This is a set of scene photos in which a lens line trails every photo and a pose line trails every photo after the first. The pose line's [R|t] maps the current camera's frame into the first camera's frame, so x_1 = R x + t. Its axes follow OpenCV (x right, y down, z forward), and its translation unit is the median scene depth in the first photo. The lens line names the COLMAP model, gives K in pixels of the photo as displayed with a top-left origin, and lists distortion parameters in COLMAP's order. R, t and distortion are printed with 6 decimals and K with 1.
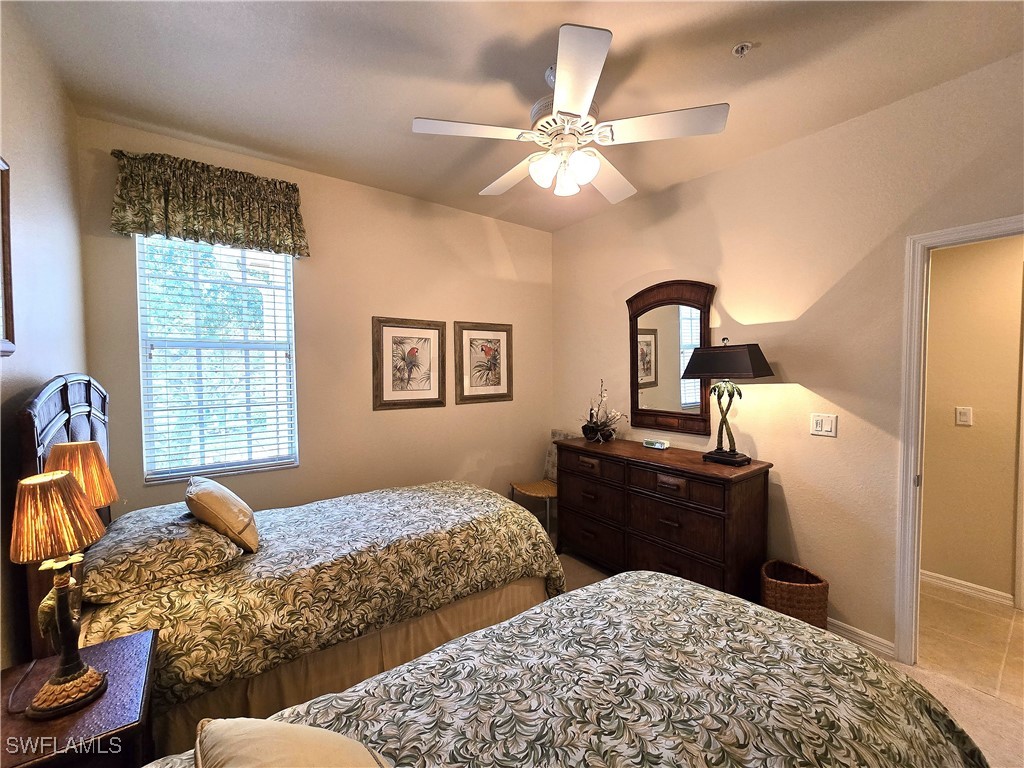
lens RADIAL K [[418.7, 0, 520.6], [0, 418.7, 383.2], [0, 0, 1]] dist [-0.001718, -0.000075]
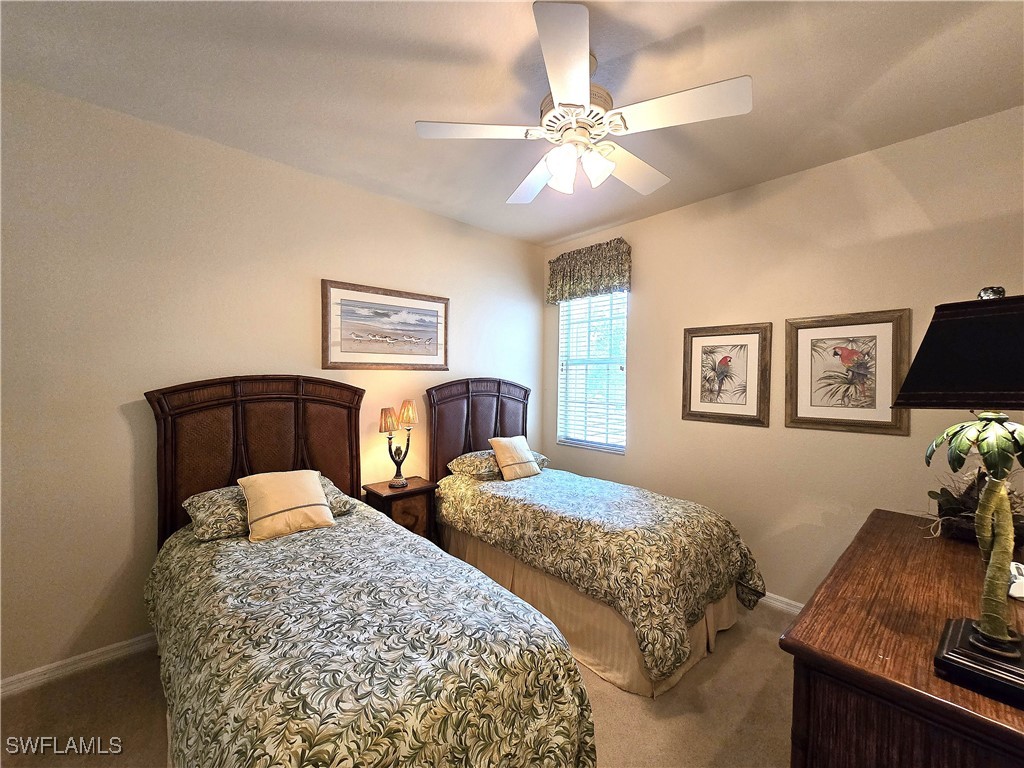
lens RADIAL K [[418.7, 0, 520.6], [0, 418.7, 383.2], [0, 0, 1]] dist [-0.001718, -0.000075]
pose [[0.108516, 0.016974, -0.993950, 0.697251], [-0.051761, 0.998594, 0.011402, -0.016812], [0.992746, 0.050211, 0.109242, 0.536917]]
